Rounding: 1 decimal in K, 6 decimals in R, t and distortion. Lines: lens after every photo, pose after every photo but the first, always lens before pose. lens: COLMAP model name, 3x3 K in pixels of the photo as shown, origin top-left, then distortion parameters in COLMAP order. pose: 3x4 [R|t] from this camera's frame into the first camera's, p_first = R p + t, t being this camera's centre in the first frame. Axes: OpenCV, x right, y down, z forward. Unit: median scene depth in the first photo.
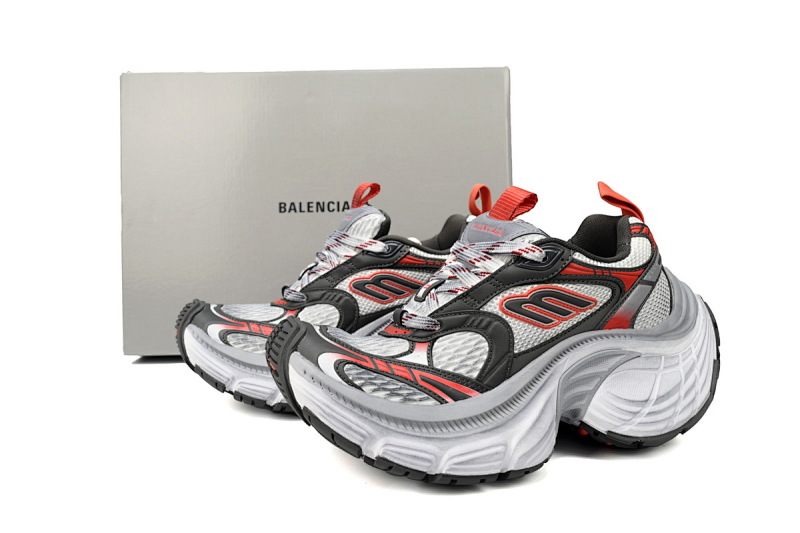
lens RADIAL K [[650.1, 0, 398.4], [0, 650.1, 264.8], [0, 0, 1]] dist [-0.002429, -0.008939]
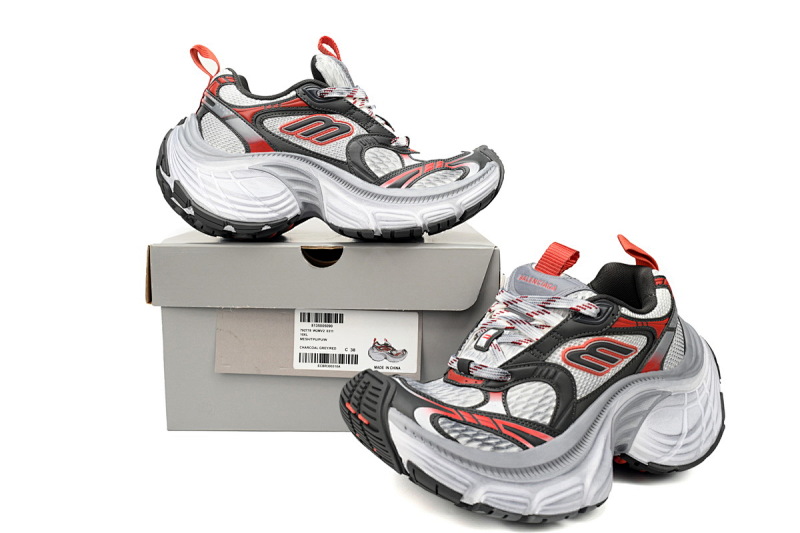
lens RADIAL K [[650.1, 0, 404.1], [0, 650.1, 267.8], [0, 0, 1]] dist [-0.002429, -0.008939]
pose [[0.984203, -0.004337, 0.176993, -0.313281], [0.000499, 0.999764, 0.021723, -0.116279], [-0.177045, -0.021291, 0.983972, -0.054534]]
